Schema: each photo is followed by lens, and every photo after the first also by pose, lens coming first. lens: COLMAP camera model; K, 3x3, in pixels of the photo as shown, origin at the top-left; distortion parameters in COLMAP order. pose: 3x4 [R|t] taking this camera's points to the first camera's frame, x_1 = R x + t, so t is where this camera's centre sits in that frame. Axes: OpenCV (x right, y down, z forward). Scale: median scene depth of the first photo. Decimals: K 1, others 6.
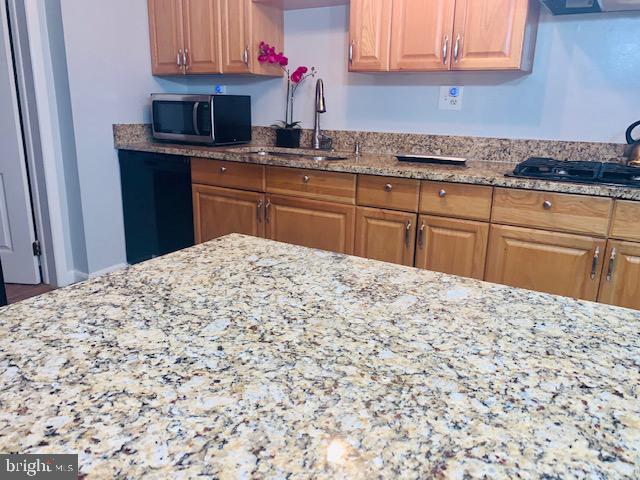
lens RADIAL K [[493.2, 0, 318.2], [0, 493.2, 239.3], [0, 0, 1]] dist [0.045446, -0.056733]
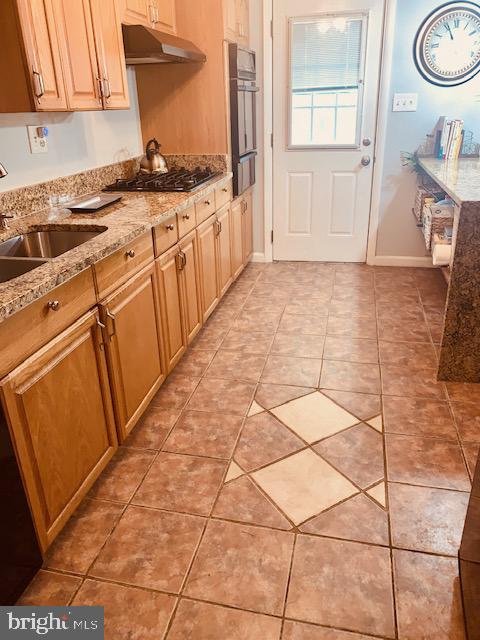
lens RADIAL K [[493.2, 0, 239.0], [0, 493.2, 315.1], [0, 0, 1]] dist [0.045446, -0.056733]
pose [[-0.320753, -0.381447, 0.866958, -0.729332], [0.279065, 0.836631, 0.471350, -0.334303], [-0.905119, 0.393124, -0.161903, 0.924286]]
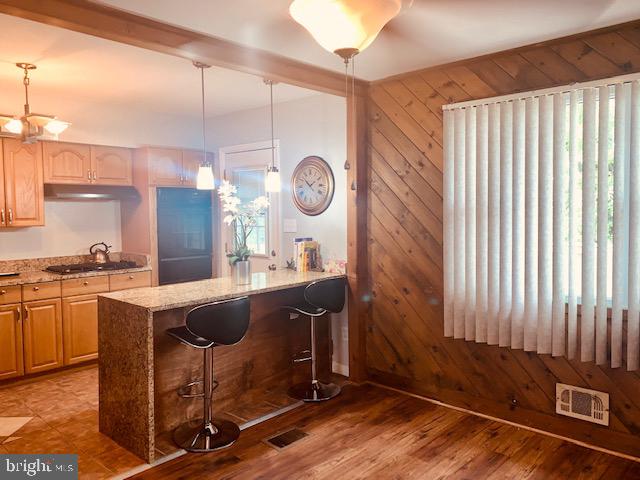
lens RADIAL K [[493.2, 0, 318.2], [0, 493.2, 239.3], [0, 0, 1]] dist [0.045446, -0.056733]
pose [[0.205665, -0.077998, 0.975509, -1.122609], [0.276713, 0.960775, 0.018481, -0.006290], [-0.938686, 0.266135, 0.219181, -0.417252]]
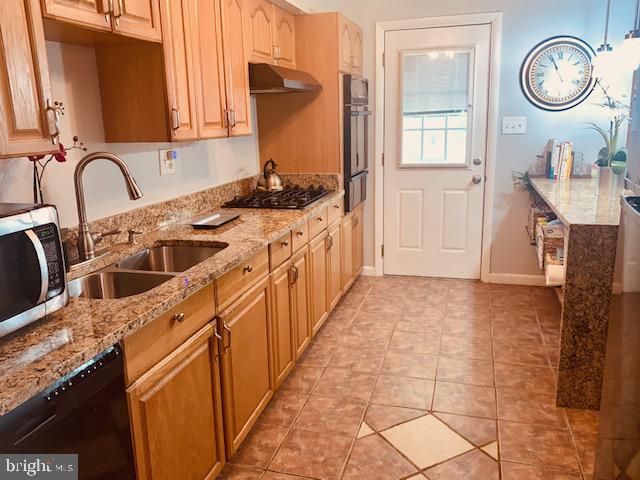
lens RADIAL K [[522.9, 0, 317.0], [0, 522.9, 236.1], [0, 0, 1]] dist [0.065907, -0.134706]
pose [[-0.261269, -0.227794, 0.938002, -0.791728], [0.282000, 0.911348, 0.299868, -0.370948], [-0.923155, 0.342863, -0.173869, 0.940270]]
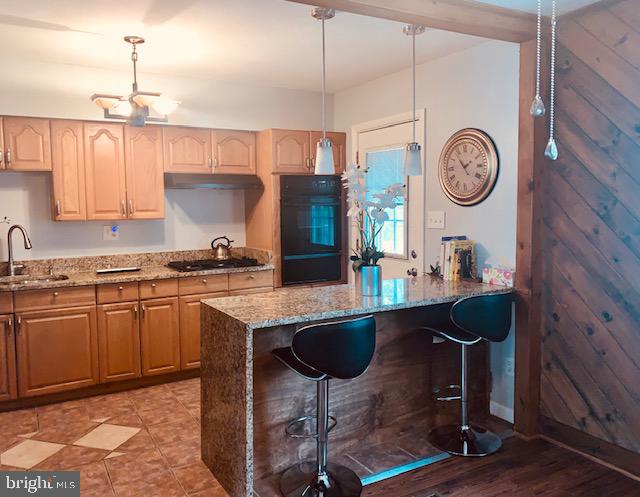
lens RADIAL K [[526.4, 0, 301.7], [0, 526.4, 242.3], [0, 0, 1]] dist [0.000794, -0.004913]
pose [[0.499078, -0.090310, 0.861838, -0.888356], [0.256009, 0.965528, -0.047076, -0.014289], [-0.827877, 0.244133, 0.504994, -0.366791]]
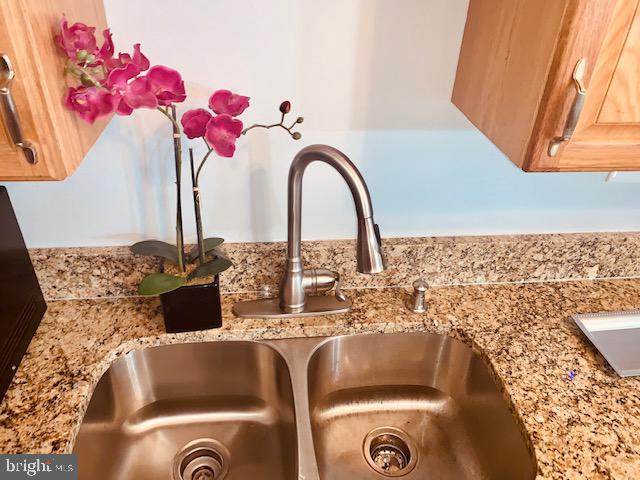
lens RADIAL K [[493.2, 0, 318.2], [0, 493.2, 239.3], [0, 0, 1]] dist [0.045446, -0.056733]
pose [[0.794128, -0.322148, 0.515345, -0.176681], [0.139101, 0.921791, 0.361872, -0.401266], [-0.591617, -0.215688, 0.776832, 0.810890]]
